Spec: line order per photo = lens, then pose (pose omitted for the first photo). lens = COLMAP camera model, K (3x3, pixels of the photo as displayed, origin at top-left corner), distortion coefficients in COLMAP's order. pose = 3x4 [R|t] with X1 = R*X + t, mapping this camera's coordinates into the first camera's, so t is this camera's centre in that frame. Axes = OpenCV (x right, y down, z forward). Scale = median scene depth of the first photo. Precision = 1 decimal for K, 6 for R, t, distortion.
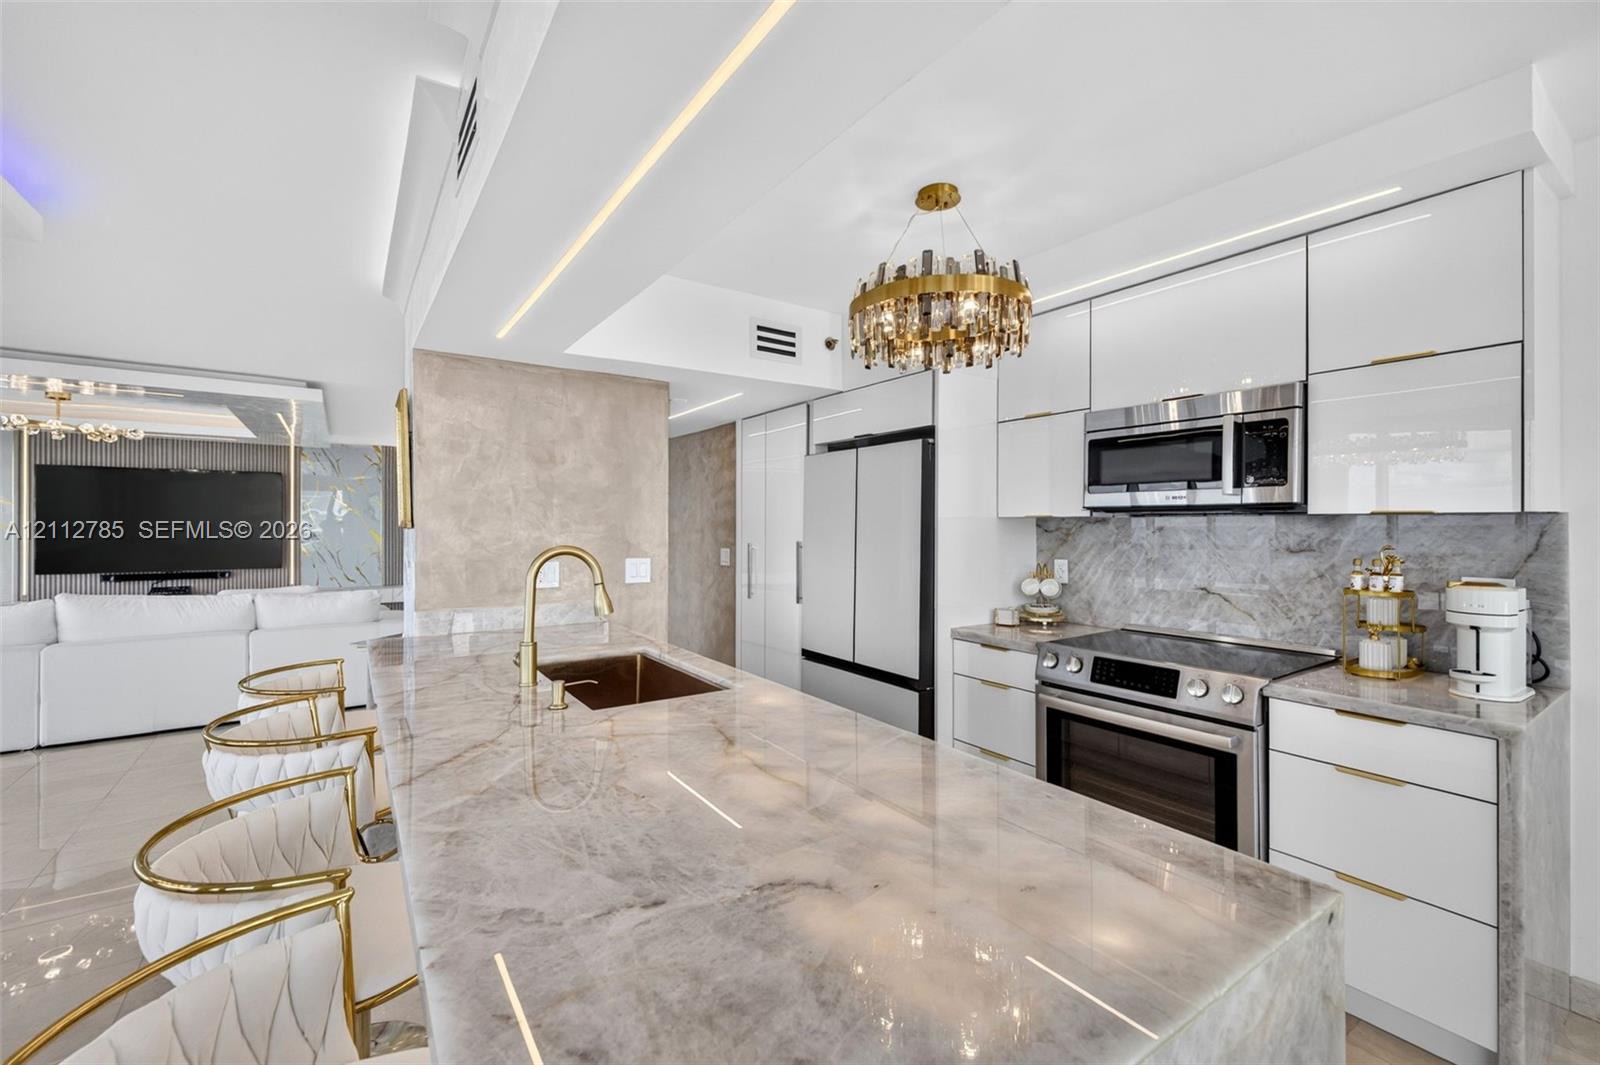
lens RADIAL K [[662.9, 0, 796.6], [0, 662.9, 520.5], [0, 0, 1]] dist [0.003114, -0.000199]
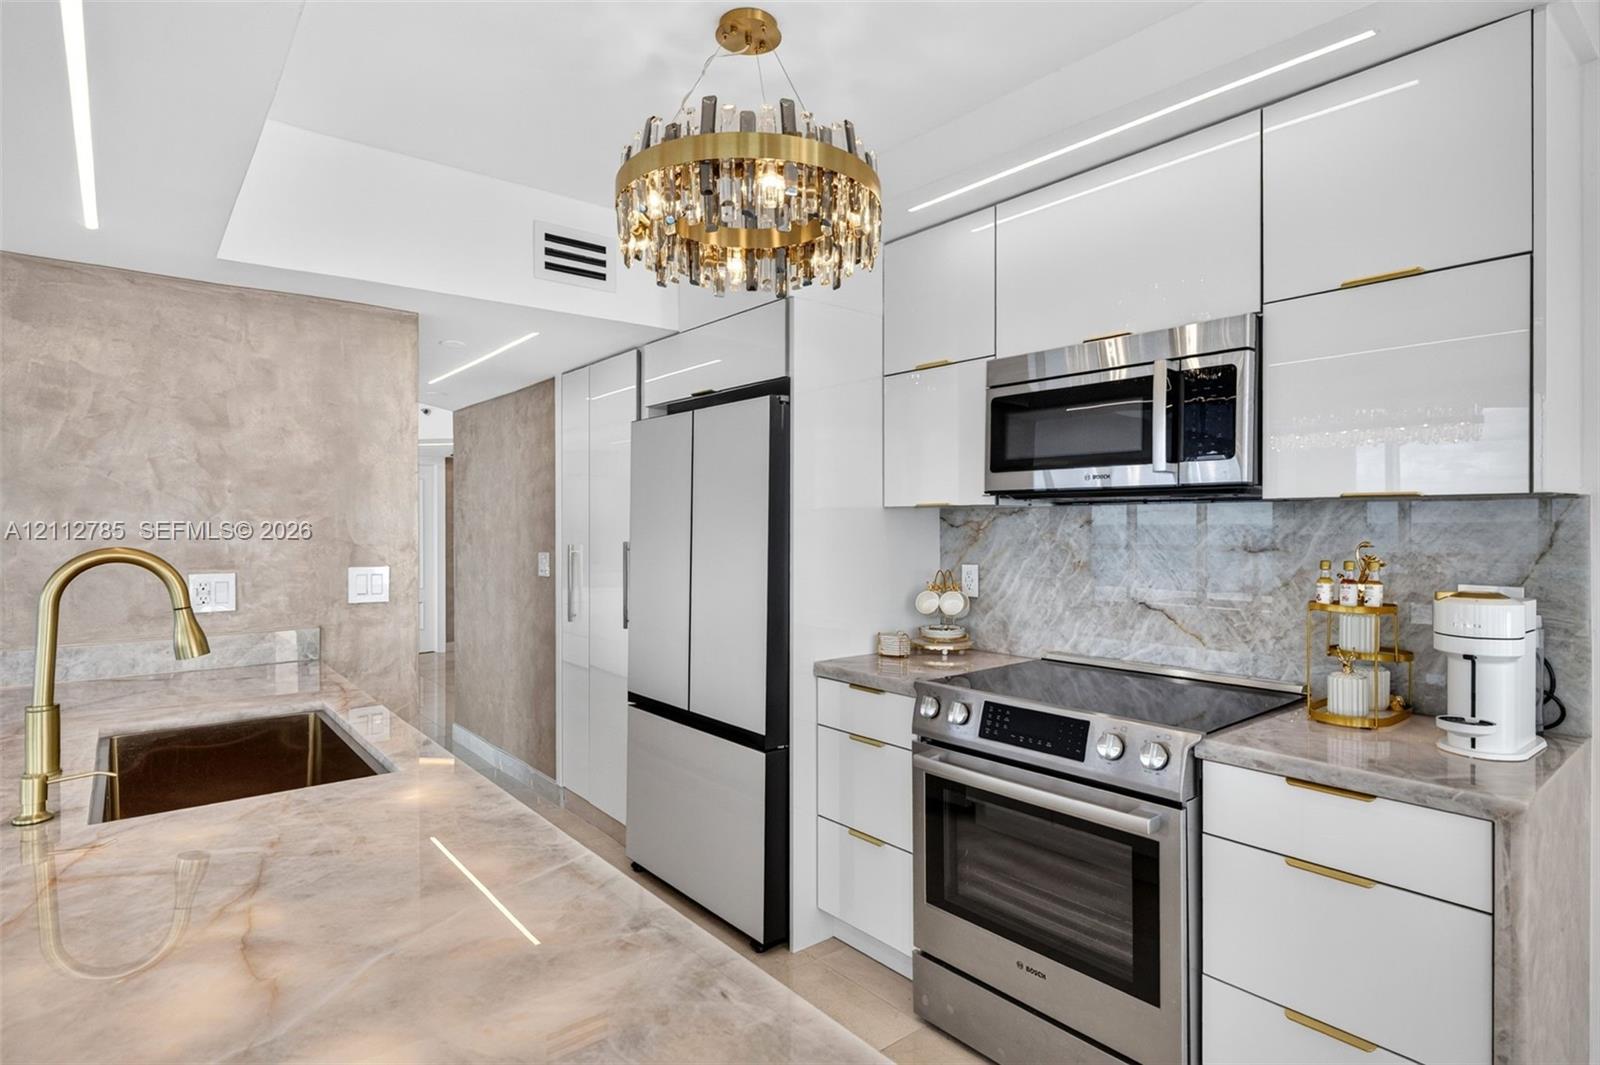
lens RADIAL K [[827.6, 0, 796.0], [0, 827.6, 523.0], [0, 0, 1]] dist [-0.003041, 0.001641]
pose [[0.996103, -0.002775, 0.088153, 0.146112], [0.002196, 0.999975, 0.006663, 0.007334], [-0.088169, -0.006443, 0.996085, 0.119830]]
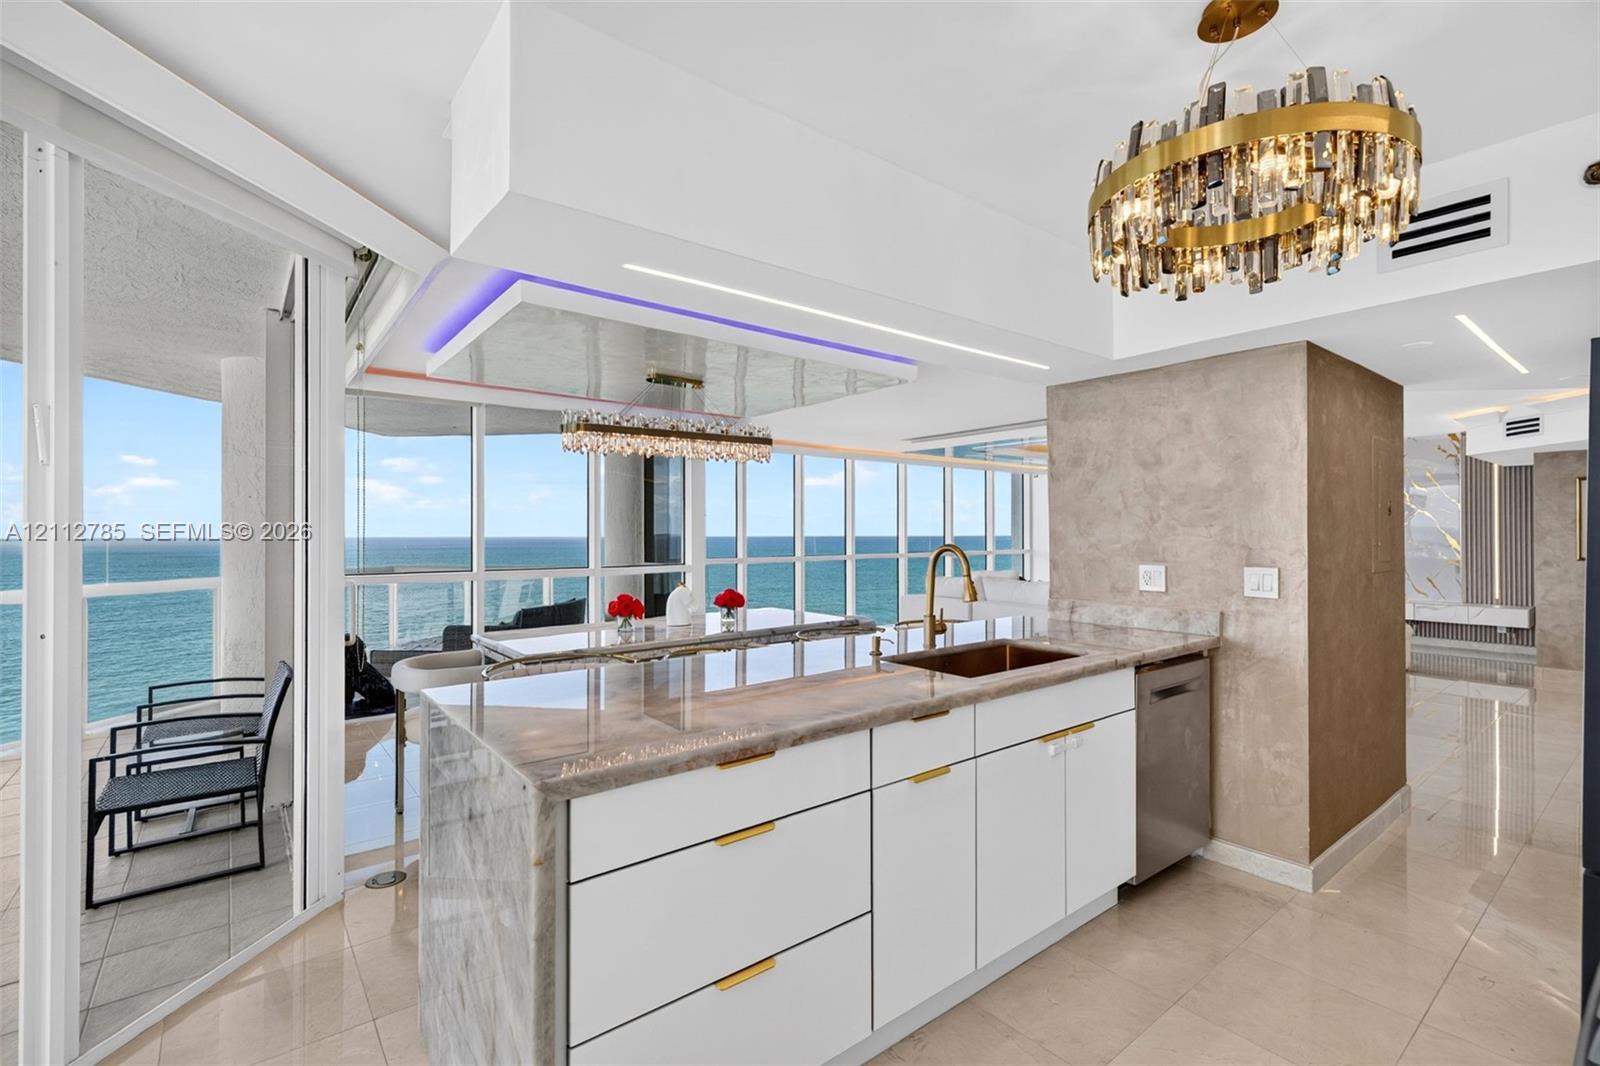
lens RADIAL K [[719.5, 0, 802.5], [0, 719.5, 517.6], [0, 0, 1]] dist [-0.002579, 0.000370]
pose [[0.070317, -0.020175, -0.997321, 0.699577], [0.010969, 0.999751, -0.019451, 0.006909], [0.997464, -0.009572, 0.070521, 0.424081]]
